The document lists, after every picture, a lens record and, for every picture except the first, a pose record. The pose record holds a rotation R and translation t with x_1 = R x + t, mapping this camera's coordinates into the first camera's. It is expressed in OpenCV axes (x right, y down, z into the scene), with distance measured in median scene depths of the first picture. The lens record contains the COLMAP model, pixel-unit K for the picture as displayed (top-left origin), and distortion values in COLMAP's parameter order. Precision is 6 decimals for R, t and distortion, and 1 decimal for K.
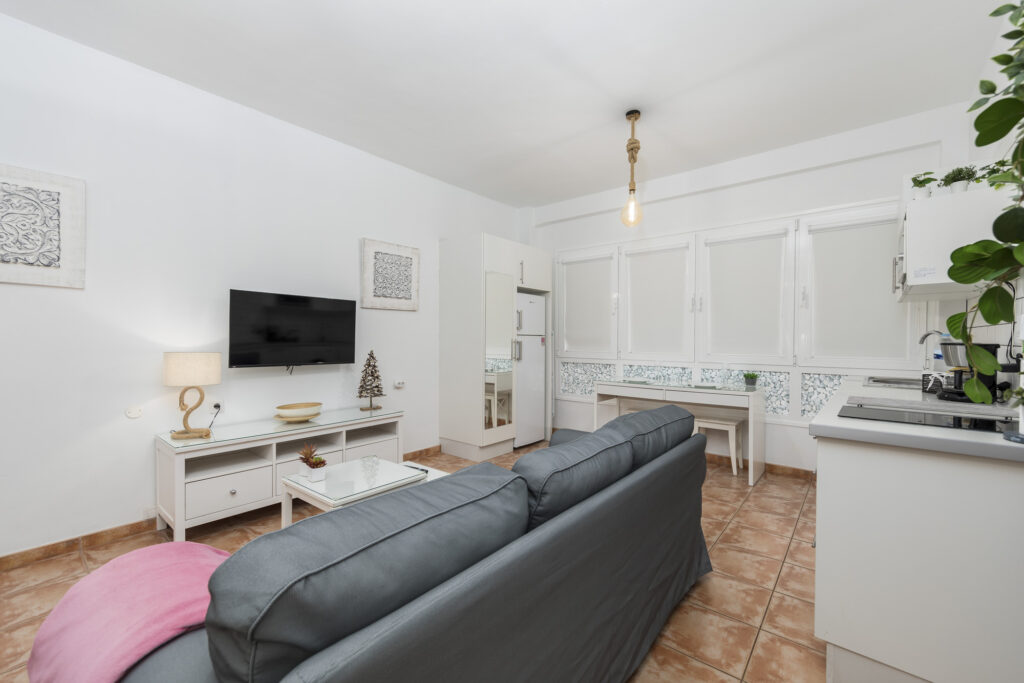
lens RADIAL K [[422.9, 0, 512.0], [0, 422.9, 341.0], [0, 0, 1]] dist [0.001390, 0.000025]
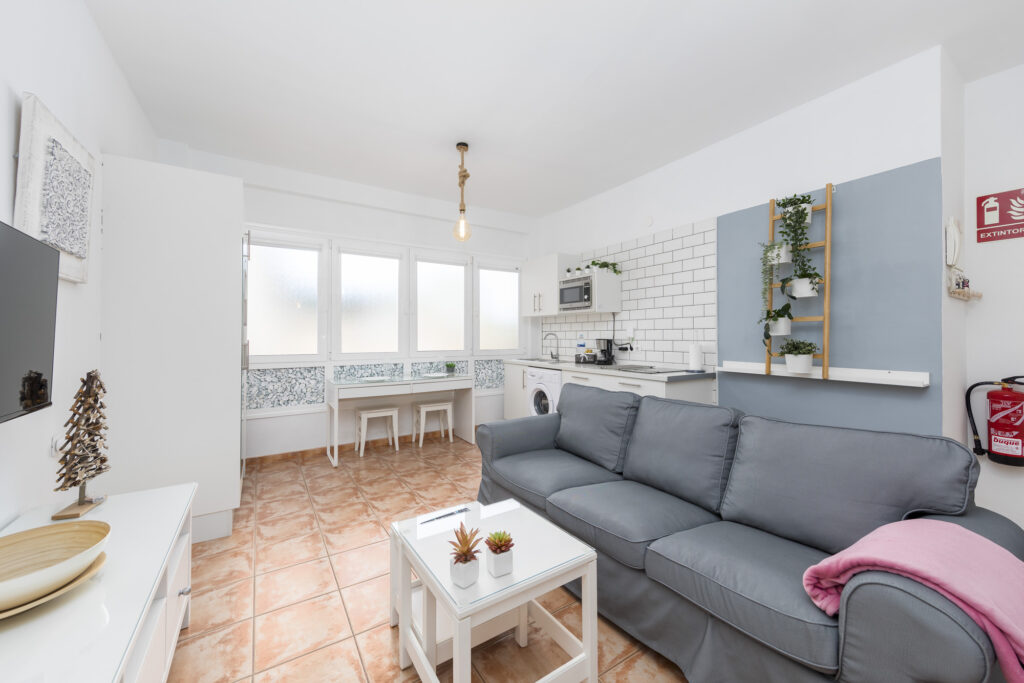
lens RADIAL K [[387.0, 0, 511.9], [0, 387.0, 331.5], [0, 0, 1]] dist [-0.012511, -0.000318]
pose [[0.300491, 0.010105, 0.953731, -0.548652], [0.011579, 0.999832, -0.014242, -0.005689], [-0.953714, 0.015323, 0.300324, 0.448148]]
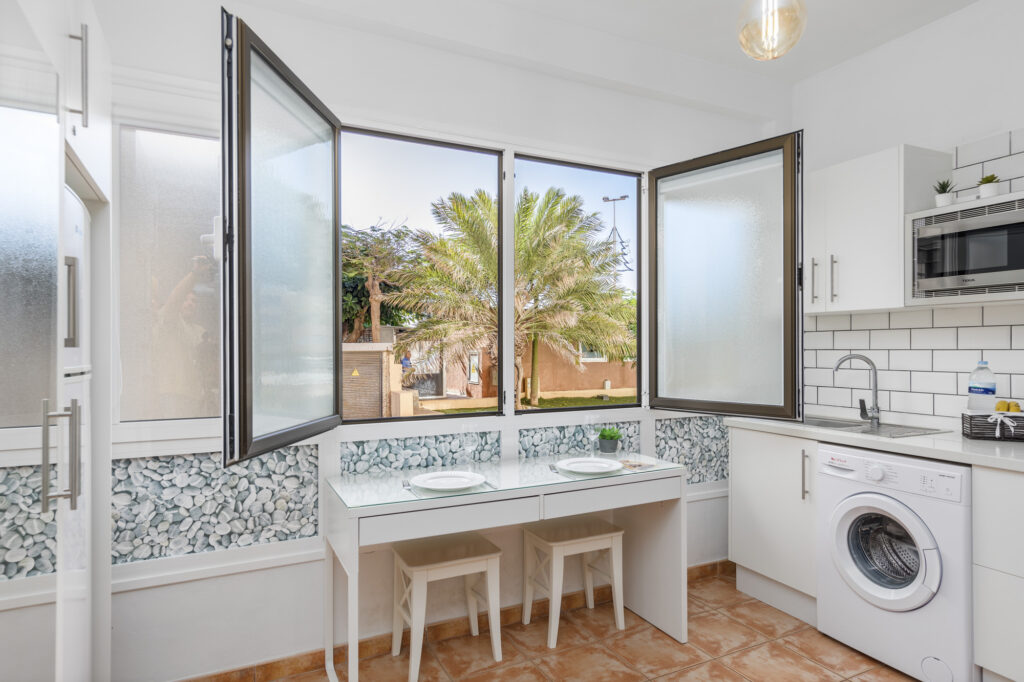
lens RADIAL K [[593.1, 0, 512.8], [0, 593.1, 343.3], [0, 0, 1]] dist [0.006154, -0.001257]
pose [[0.407329, 0.001595, 0.913280, -0.194830], [0.015414, 0.999844, -0.008620, -0.031800], [-0.913151, 0.017588, 0.407241, 0.801402]]
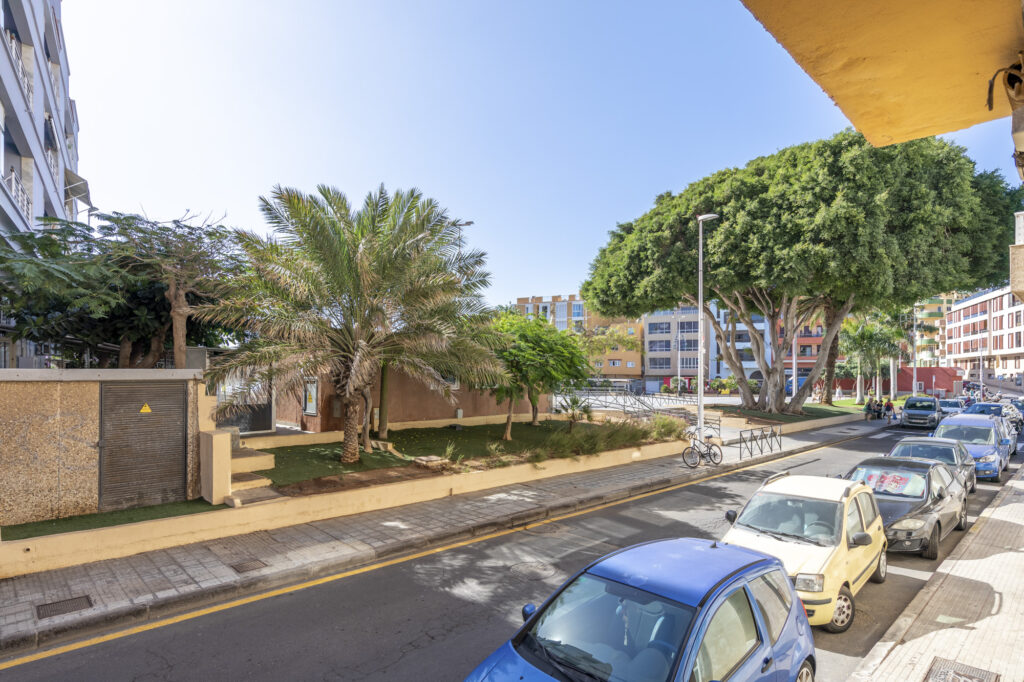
lens RADIAL K [[549.5, 0, 515.1], [0, 549.5, 366.6], [0, 0, 1]] dist [0.018937, 0.000479]
pose [[0.114427, 0.005876, 0.993414, -0.110490], [0.010652, 0.999918, -0.007141, -0.035003], [-0.993375, 0.011399, 0.114355, 0.856517]]
